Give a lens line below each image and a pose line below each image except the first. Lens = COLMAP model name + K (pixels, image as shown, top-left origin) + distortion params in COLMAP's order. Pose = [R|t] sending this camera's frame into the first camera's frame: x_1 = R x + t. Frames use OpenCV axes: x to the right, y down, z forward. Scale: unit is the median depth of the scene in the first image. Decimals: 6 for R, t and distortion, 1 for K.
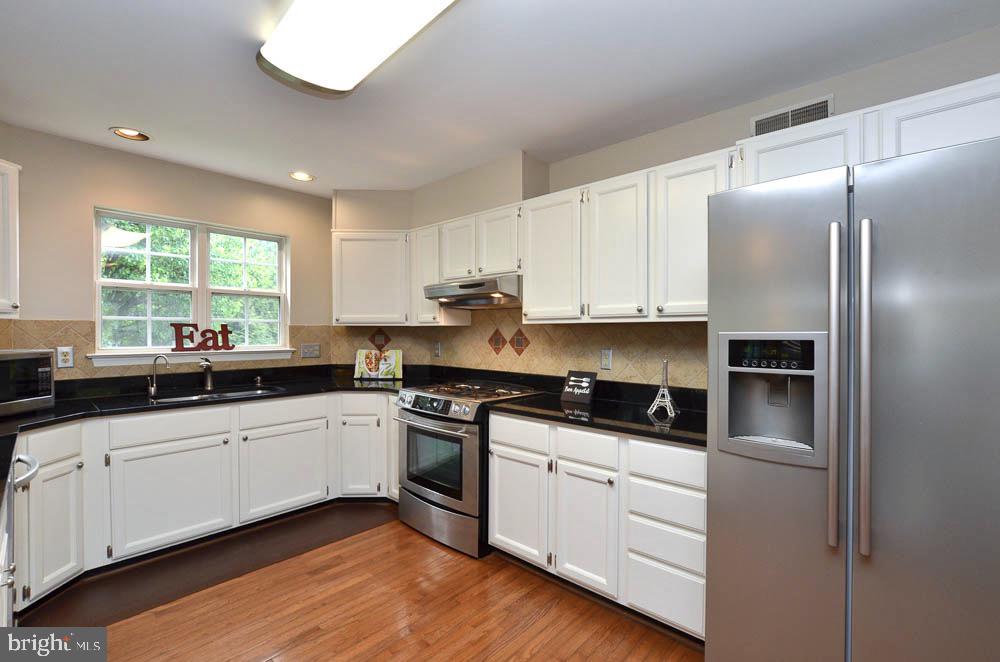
lens RADIAL K [[439.6, 0, 498.6], [0, 439.6, 334.4], [0, 0, 1]] dist [-0.015969, 0.003445]
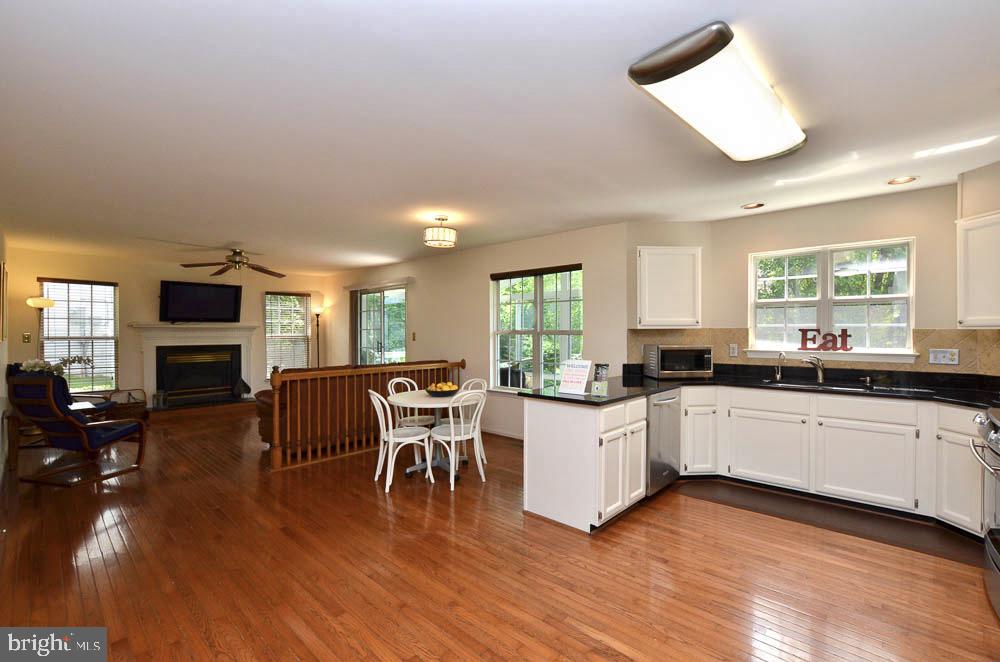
lens RADIAL K [[439.6, 0, 505.6], [0, 439.6, 333.2], [0, 0, 1]] dist [-0.015969, 0.003445]
pose [[0.001740, 0.003386, -0.999993, 0.636150], [-0.004703, 0.999983, 0.003378, -0.013620], [0.999987, 0.004697, 0.001756, 0.120637]]
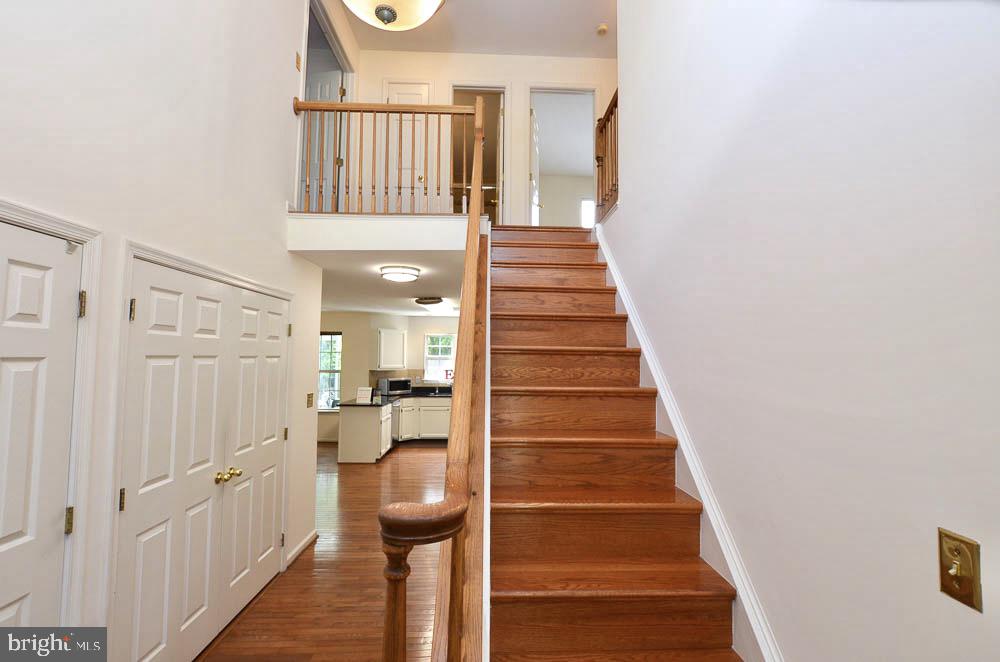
lens RADIAL K [[439.6, 0, 501.4], [0, 439.6, 330.7], [0, 0, 1]] dist [-0.015969, 0.003445]
pose [[0.700183, -0.038239, -0.712939, 1.842469], [-0.011139, 0.997858, -0.064460, -0.113488], [0.713876, 0.053075, 0.698258, -0.916100]]
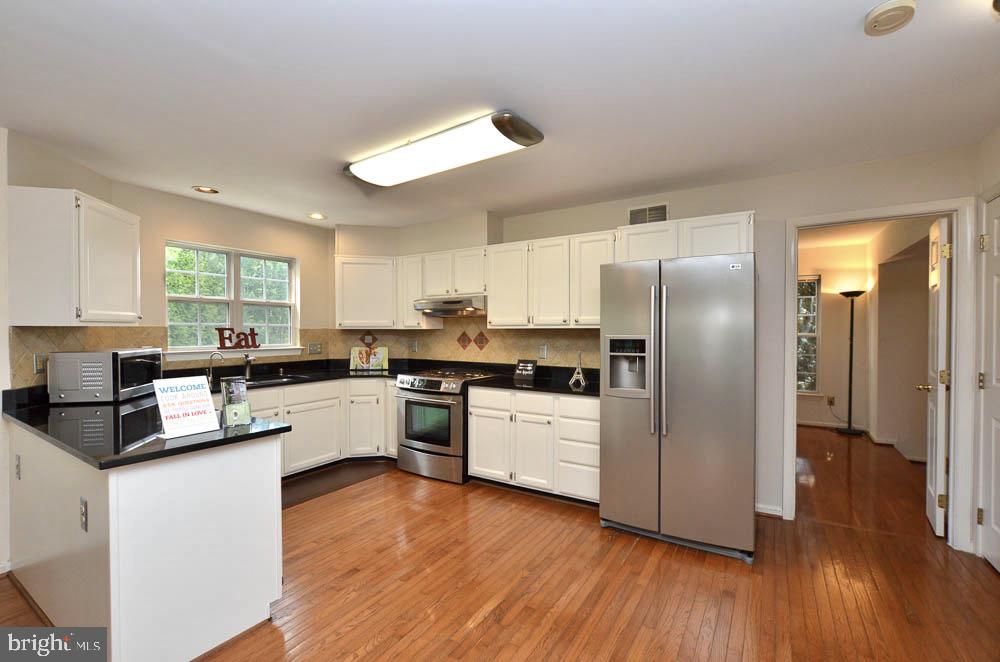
lens RADIAL K [[439.6, 0, 497.8], [0, 439.6, 335.8], [0, 0, 1]] dist [-0.015969, 0.003445]
pose [[0.984347, -0.003575, 0.176204, -0.174652], [0.002325, 0.999971, 0.007296, -0.010357], [-0.176225, -0.006772, 0.984327, -0.470103]]
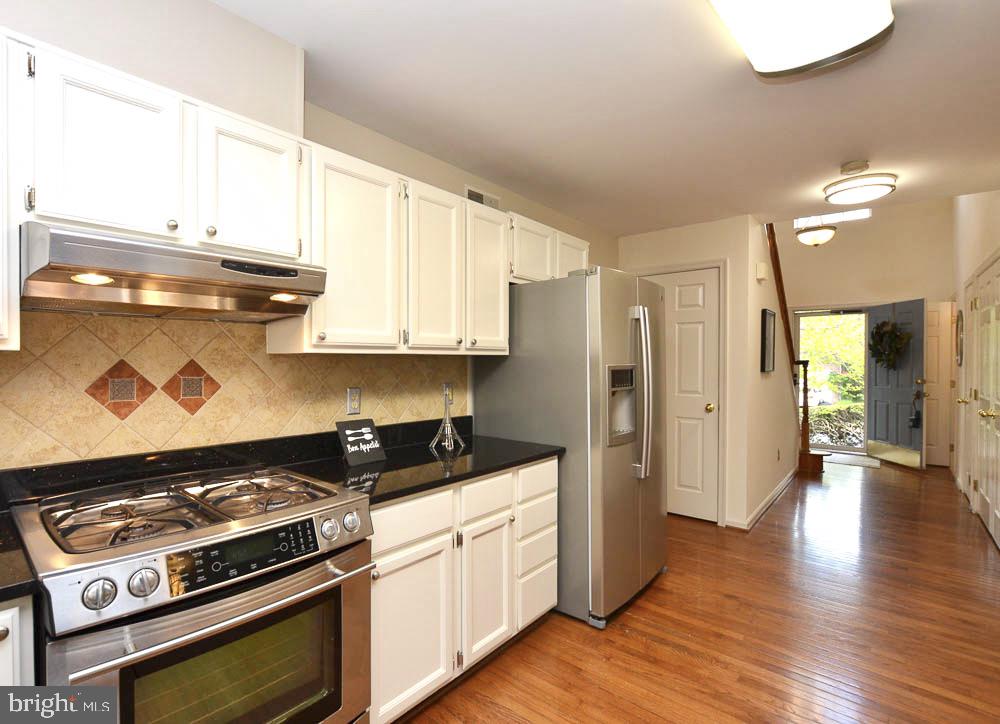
lens RADIAL K [[477.2, 0, 461.2], [0, 477.2, 366.1], [0, 0, 1]] dist [-0.019895, -0.000143]
pose [[0.003125, -0.014137, 0.999895, -0.578305], [0.005100, 0.999887, 0.014121, -0.014436], [-0.999982, 0.005055, 0.003197, 0.804657]]
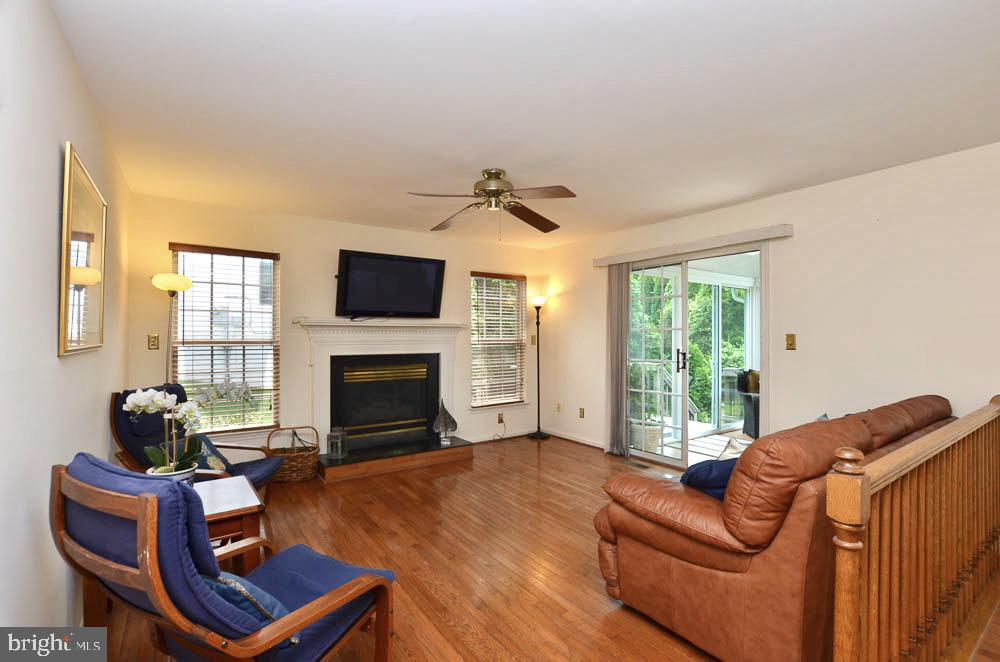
lens RADIAL K [[439.6, 0, 494.3], [0, 439.6, 332.7], [0, 0, 1]] dist [-0.015969, 0.003445]
pose [[-0.214333, -0.008530, -0.976723, -0.456023], [-0.005472, 0.999957, -0.007532, 0.004527], [0.976745, 0.003730, -0.214370, -0.967356]]
